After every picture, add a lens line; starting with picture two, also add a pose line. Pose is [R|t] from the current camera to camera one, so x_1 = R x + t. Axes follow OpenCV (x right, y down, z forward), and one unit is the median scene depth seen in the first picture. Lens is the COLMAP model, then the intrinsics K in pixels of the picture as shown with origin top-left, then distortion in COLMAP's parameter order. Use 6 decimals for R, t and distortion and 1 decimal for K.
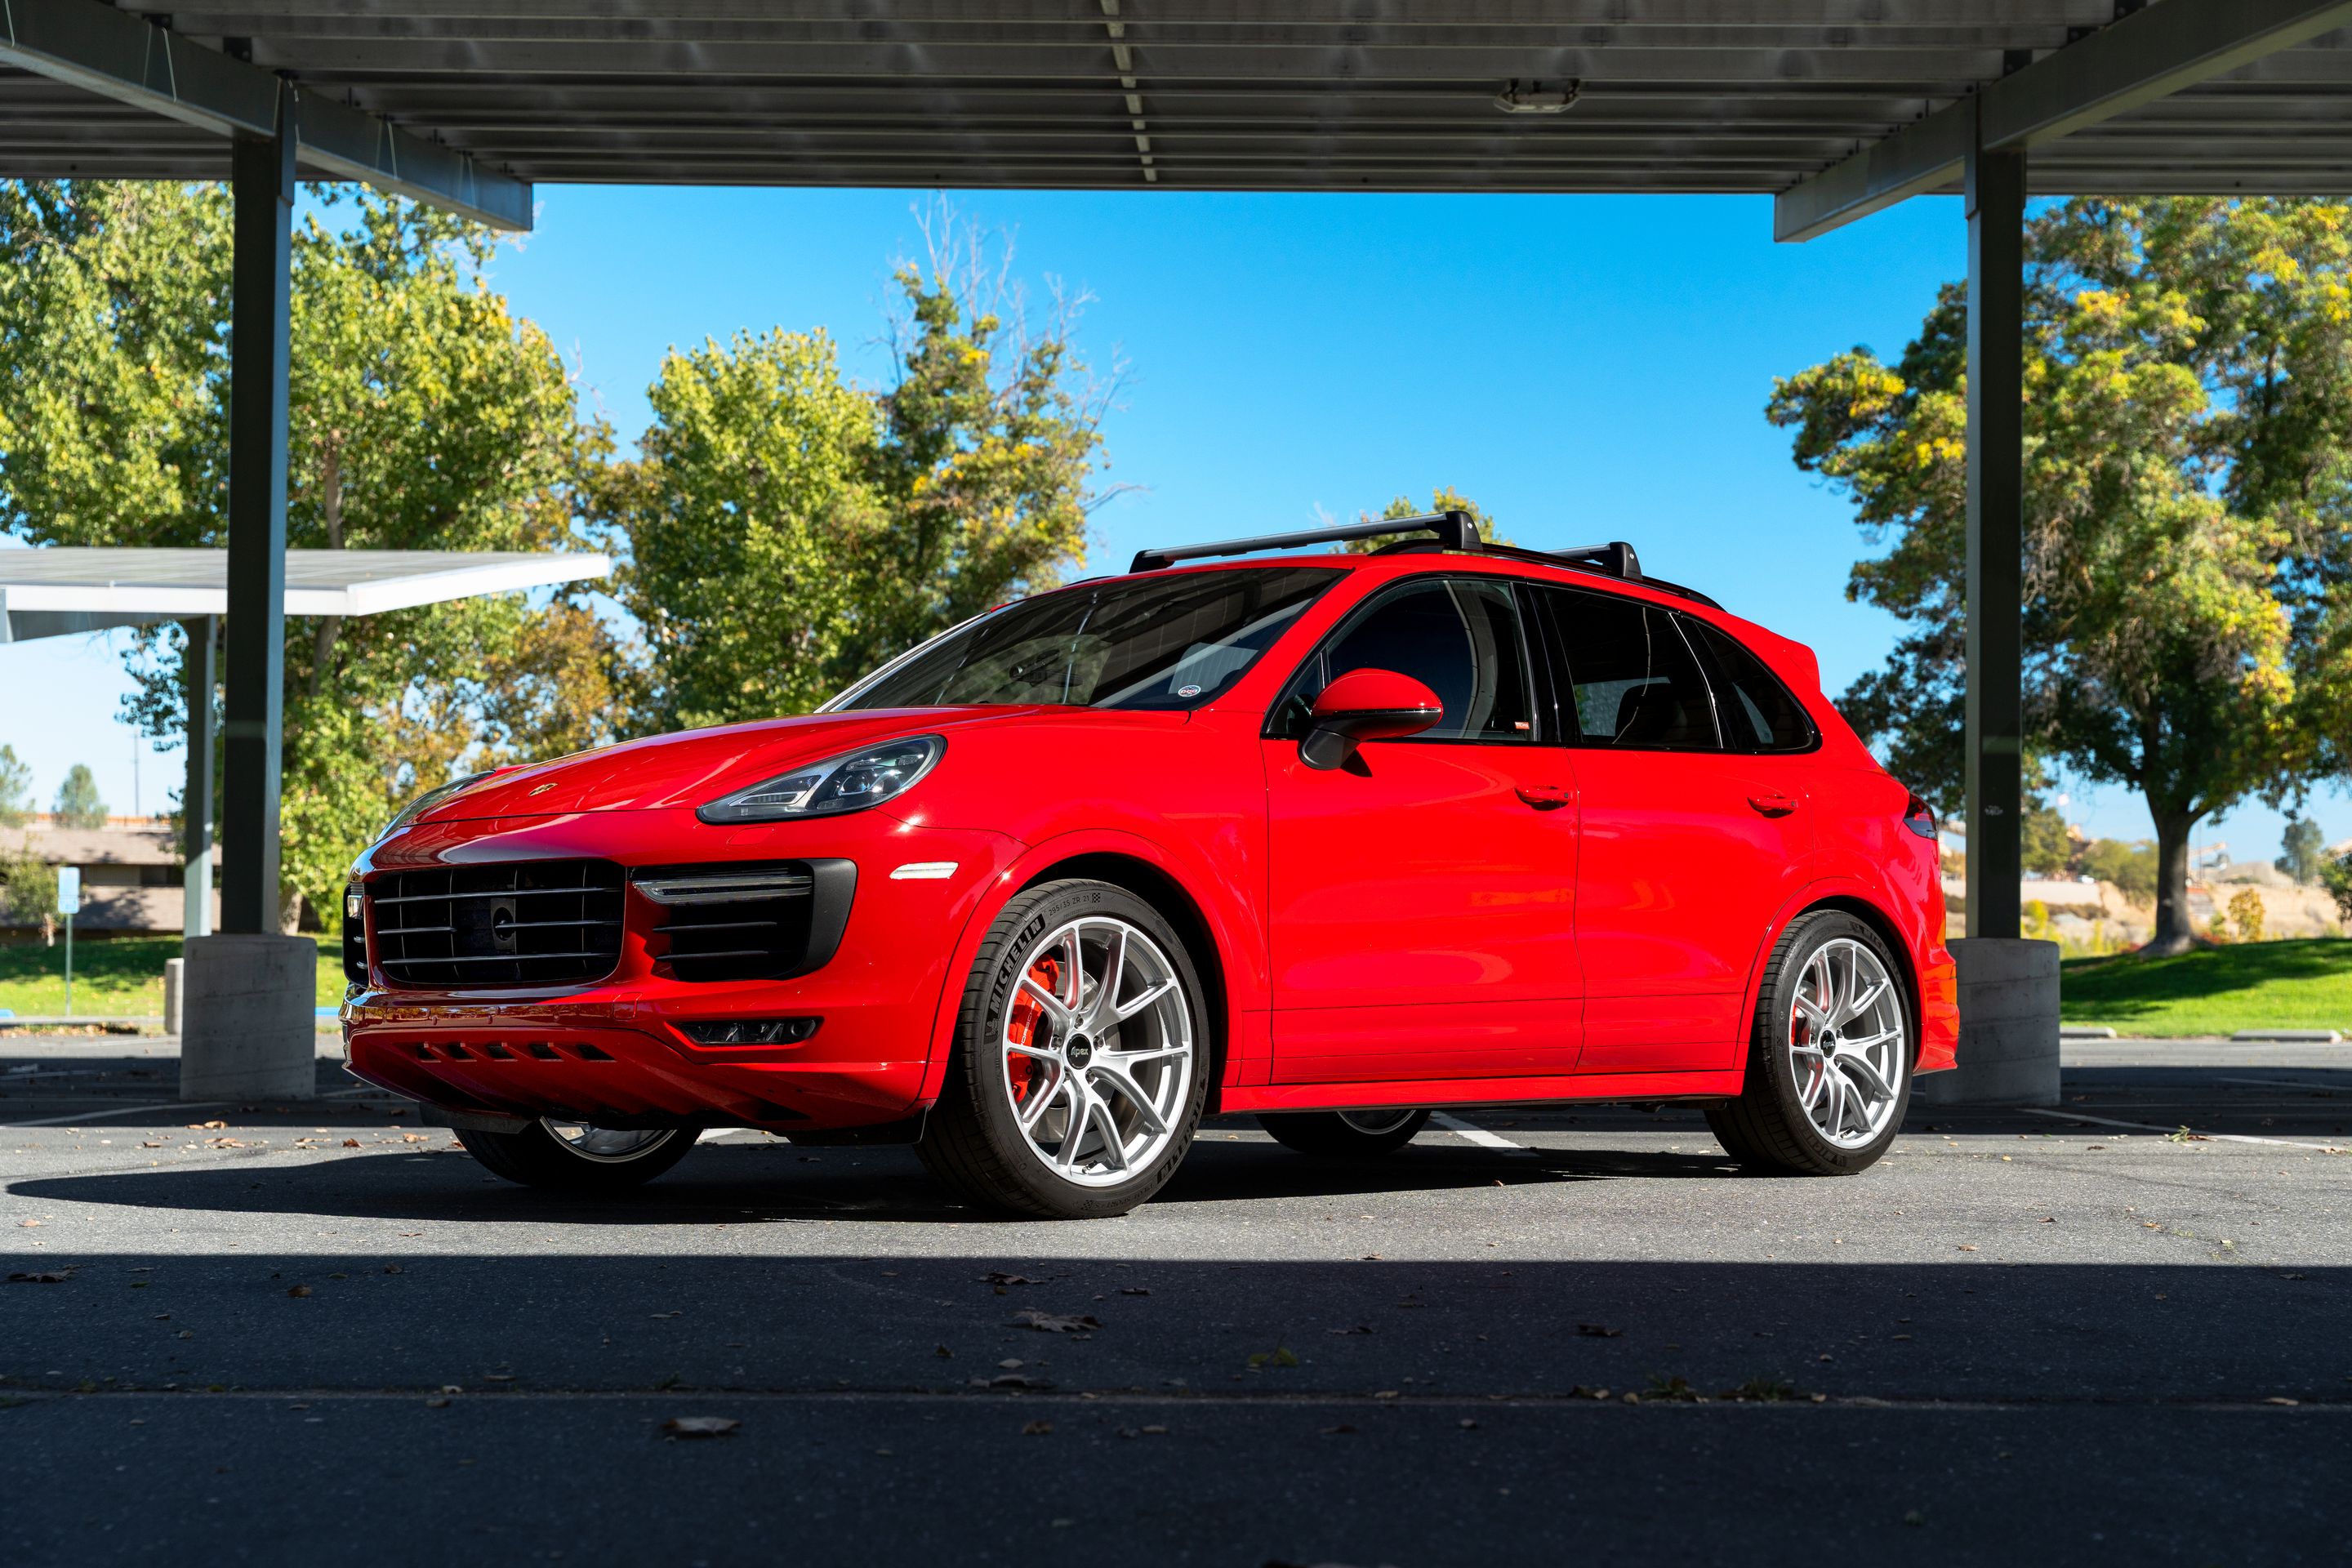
lens RADIAL K [[3488.2, 0, 1180.8], [0, 3488.2, 853.0], [0, 0, 1]] dist [0.008255, 0.096561]
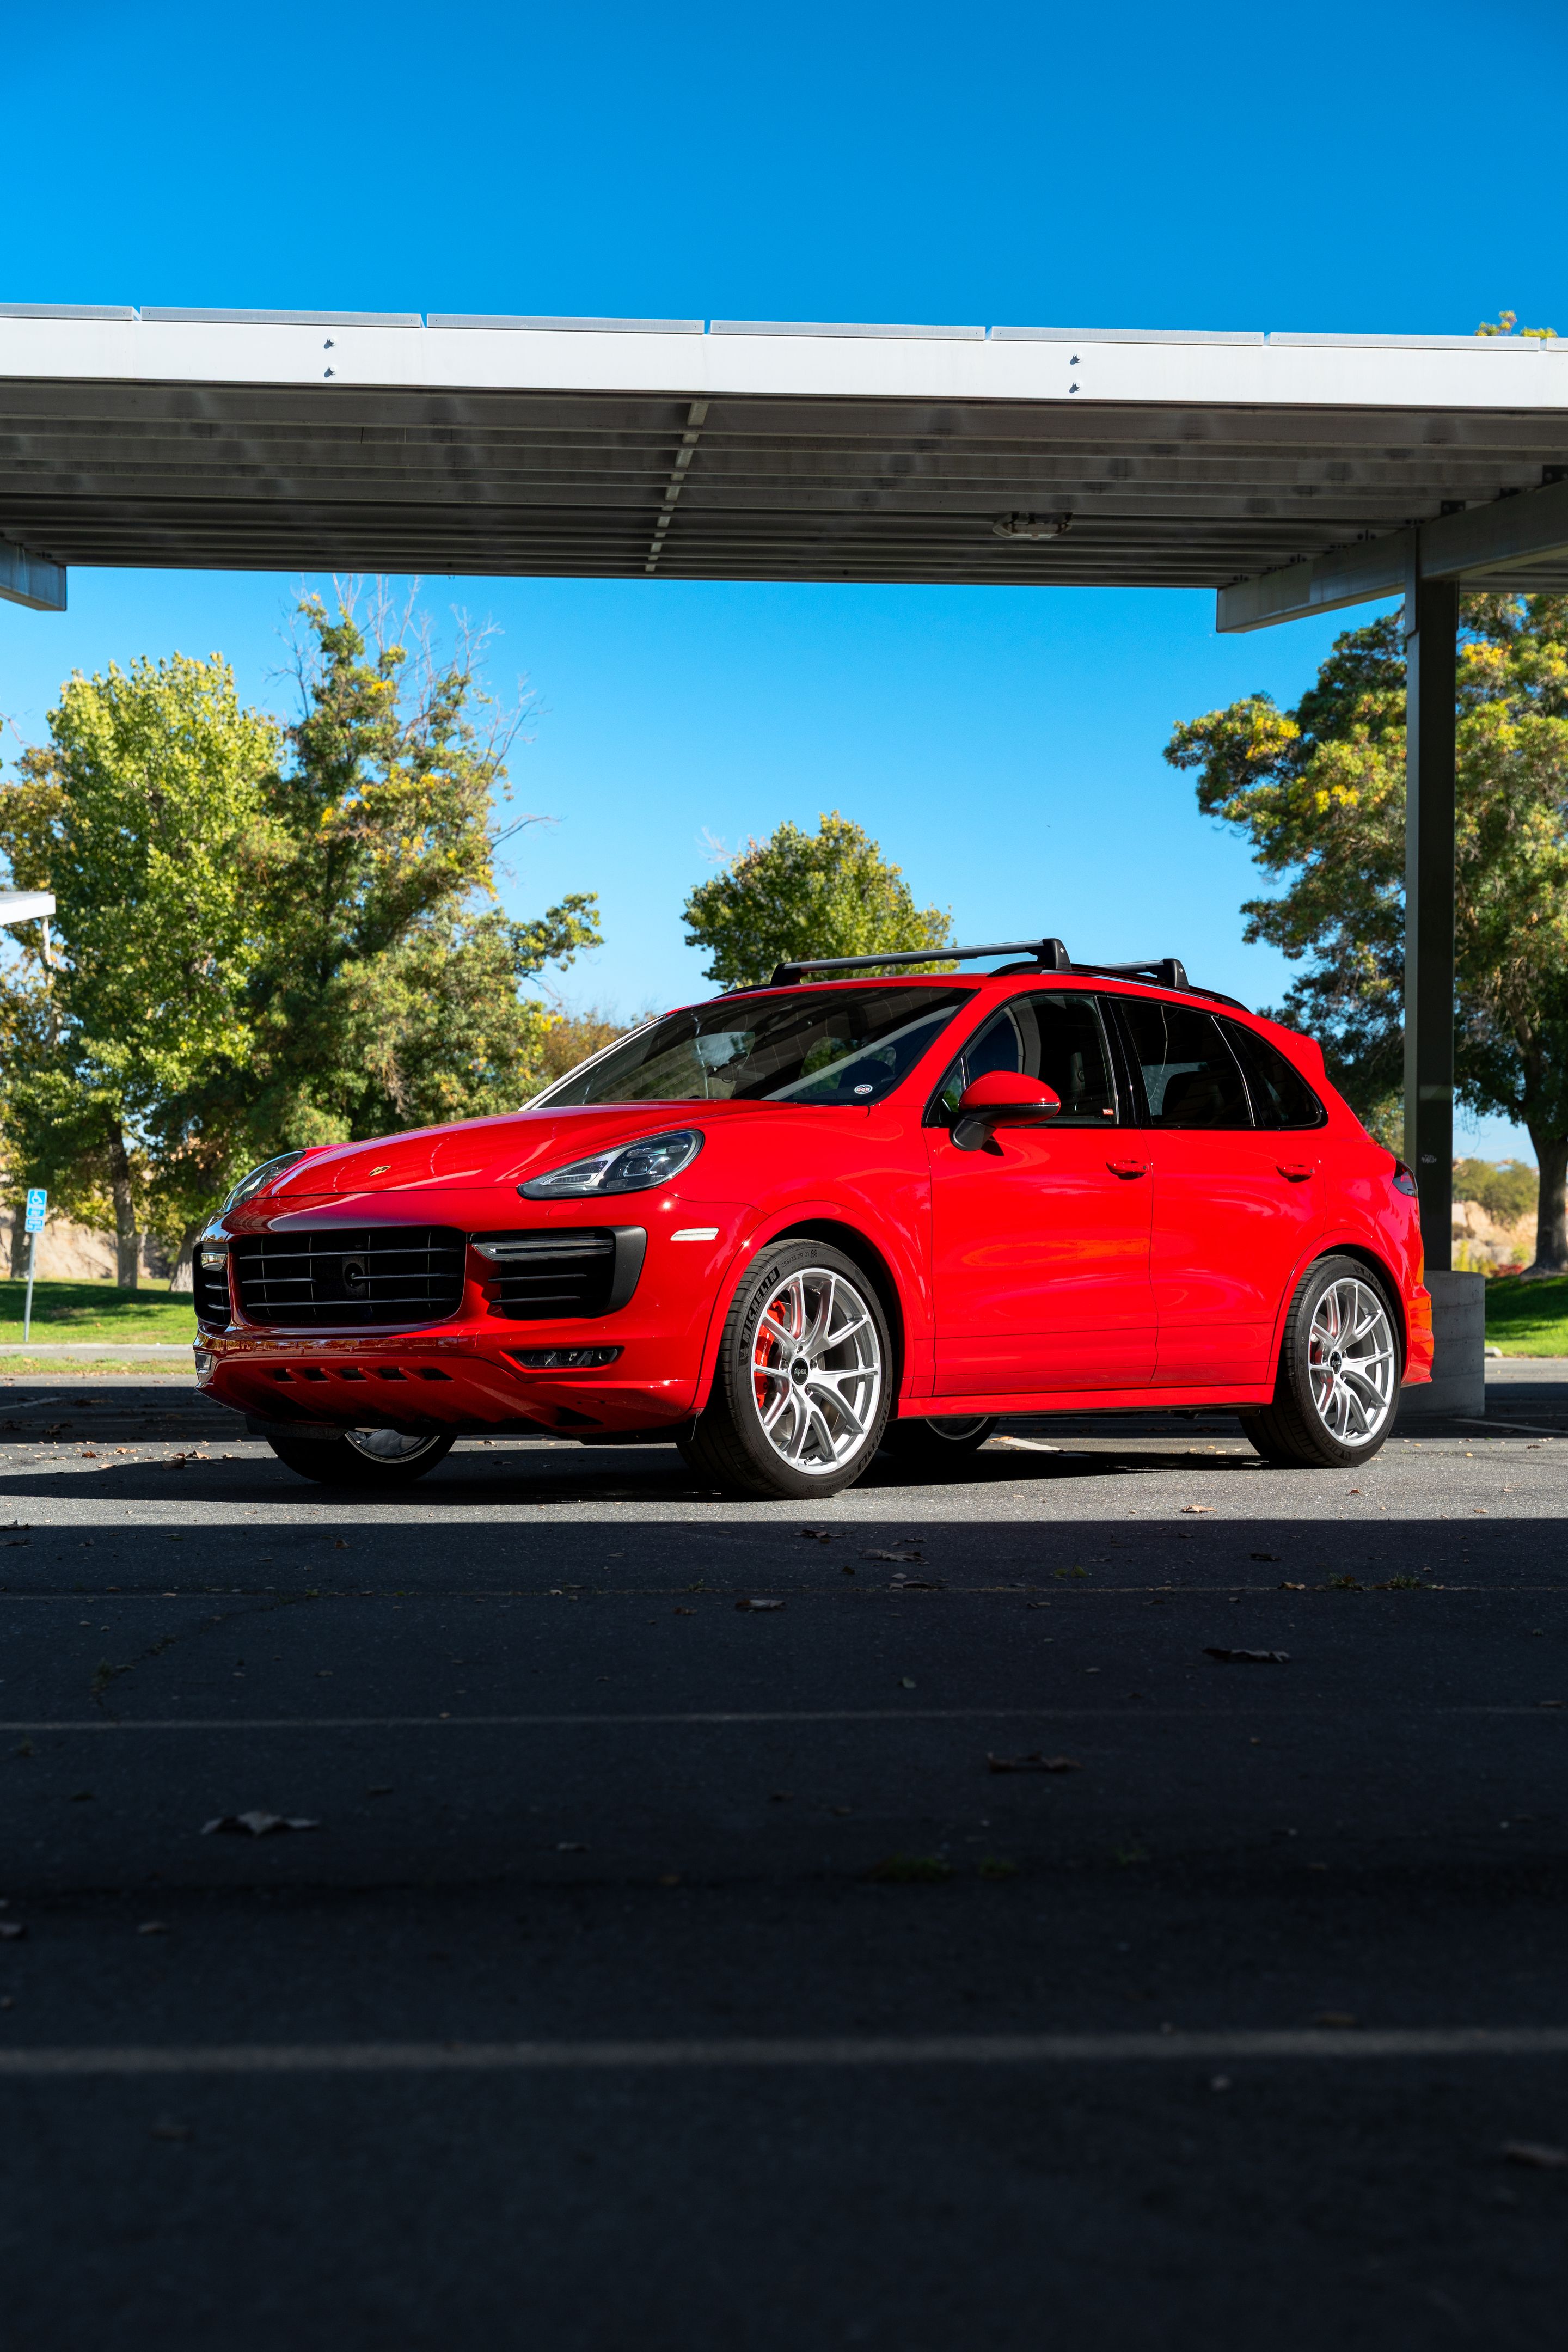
lens RADIAL K [[3548.4, 0, 784.7], [0, 3548.4, 1314.0], [0, 0, 1]] dist [-0.003505, -0.057020]
pose [[0.997633, -0.004896, 0.068592, -0.021406], [0.002180, 0.999213, 0.039615, -0.002914], [-0.068732, -0.039372, 0.996858, -0.054742]]
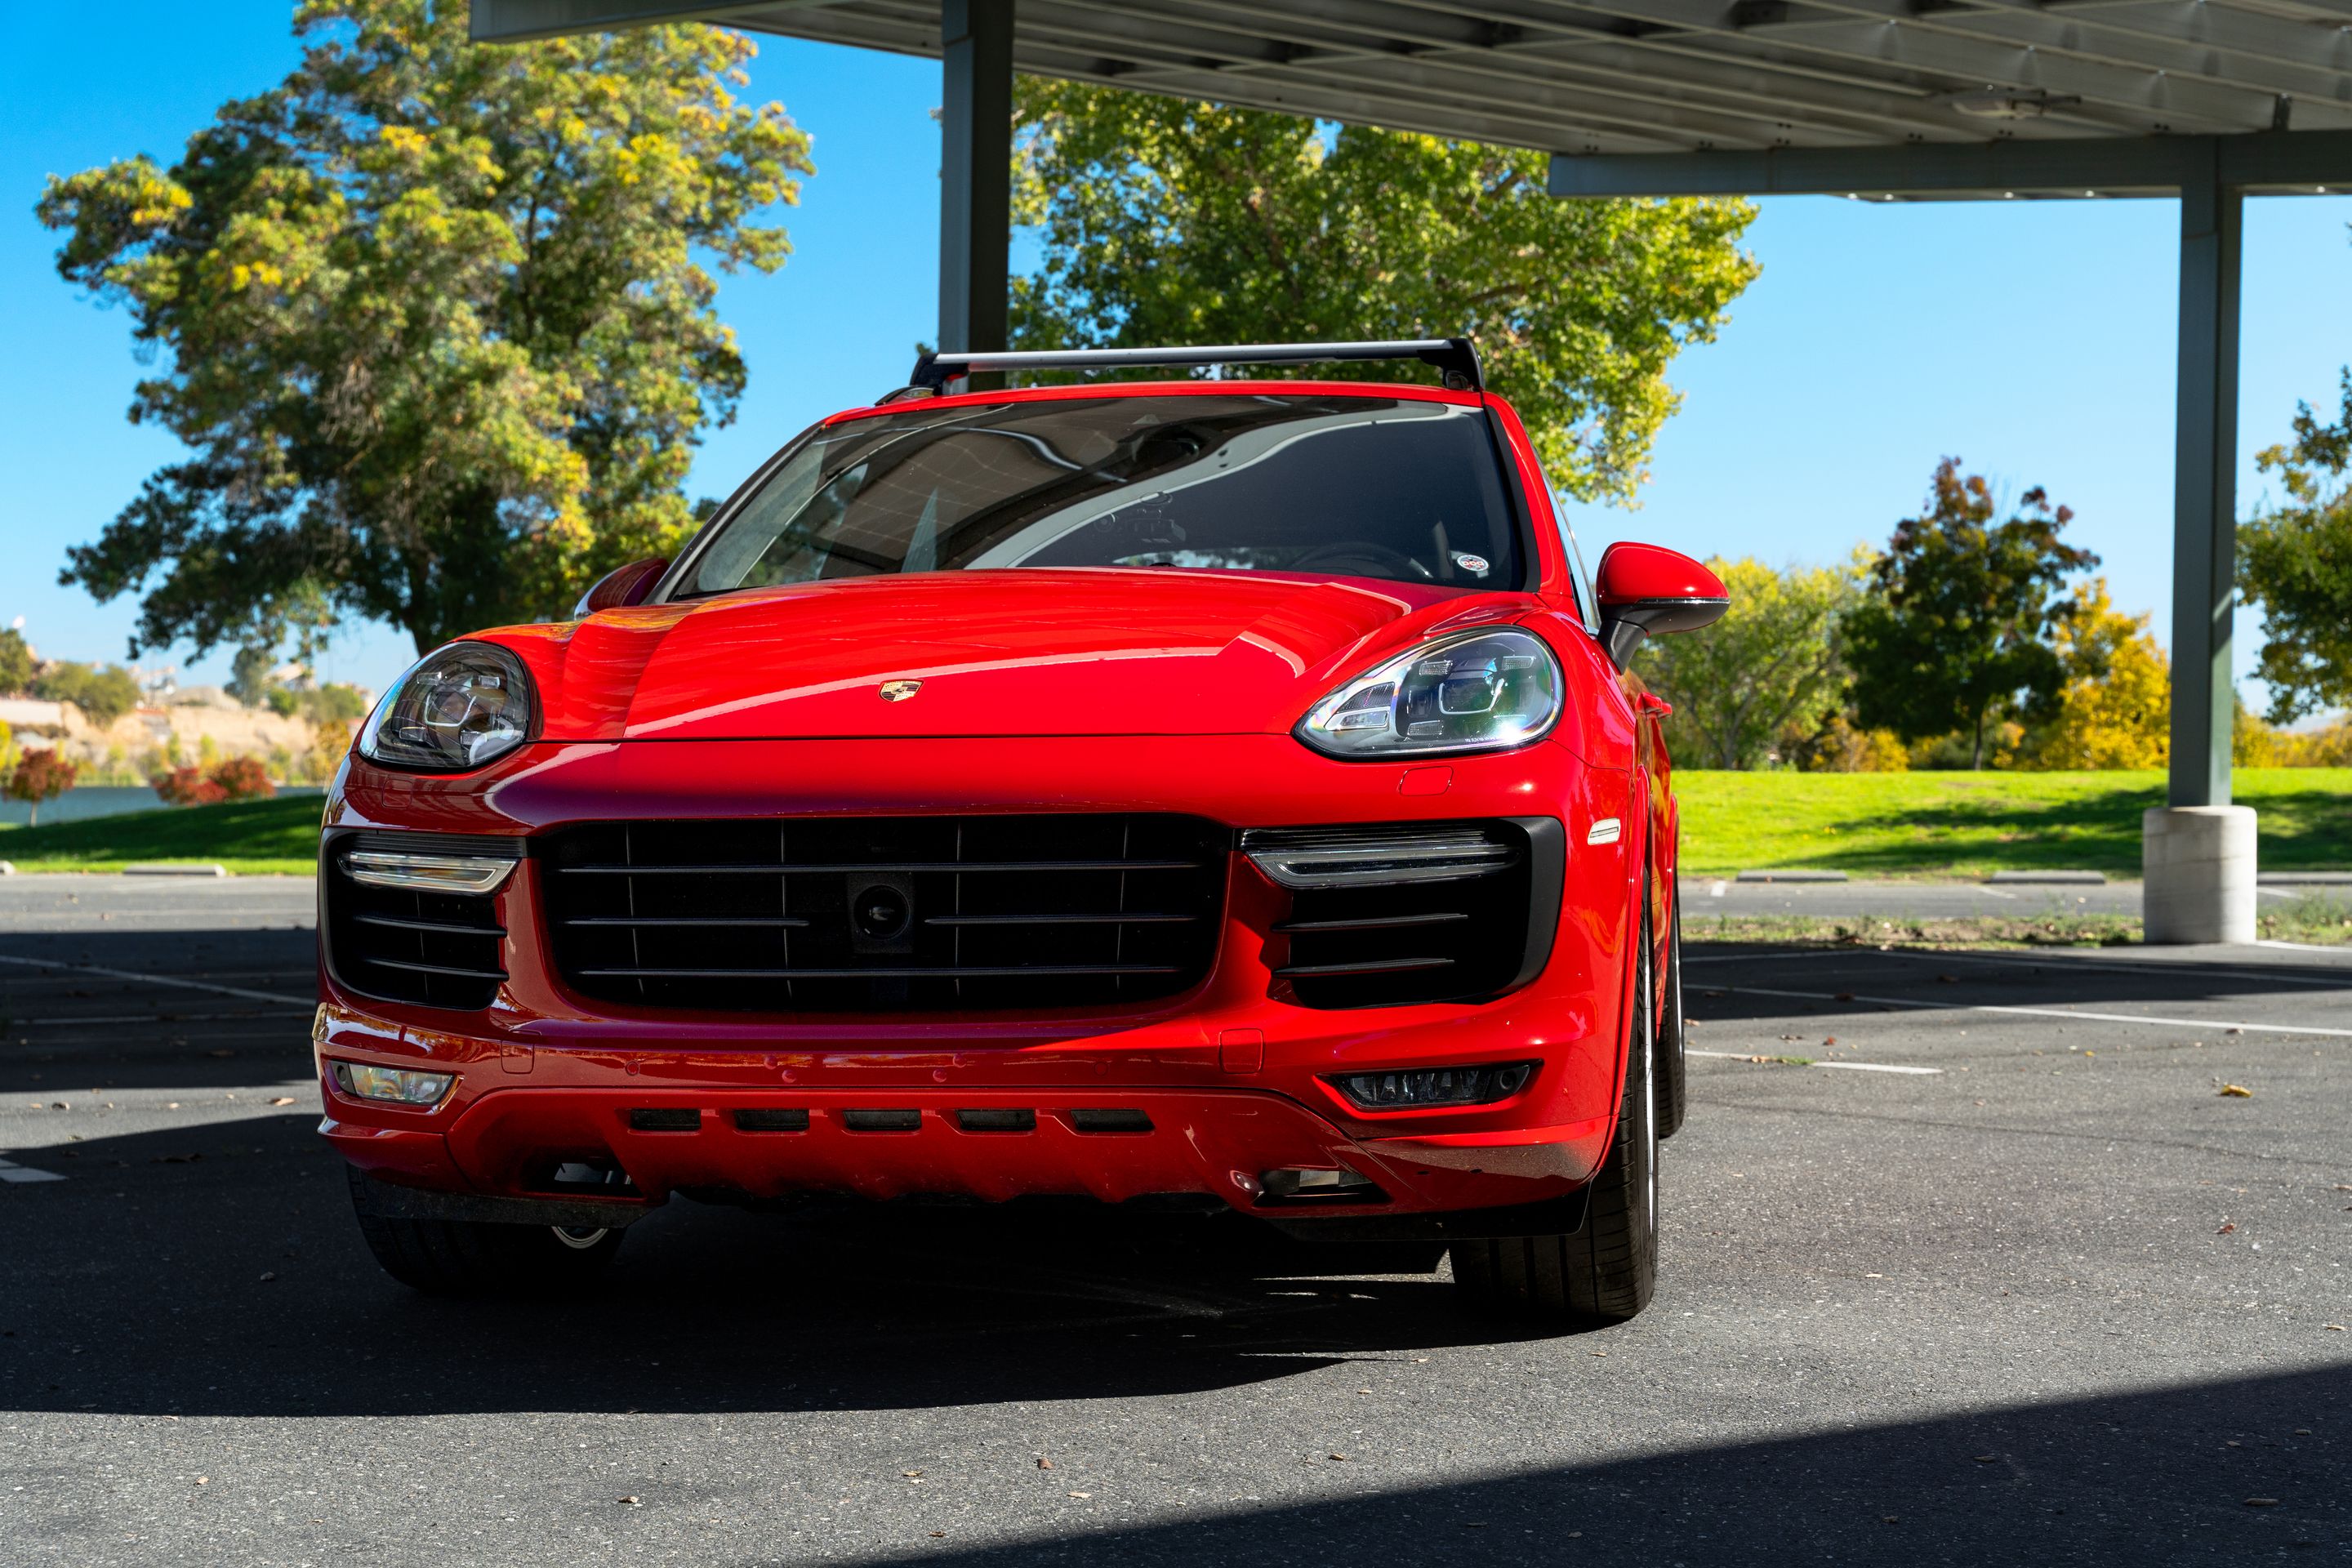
lens RADIAL K [[3299.2, 0, 1175.6], [0, 3299.2, 787.2], [0, 0, 1]] dist [-0.013311, 0.780713]
pose [[0.833033, 0.001927, 0.553219, -0.080225], [-0.020418, 0.999420, 0.027265, -0.003098], [-0.552846, -0.034009, 0.832589, 0.084059]]
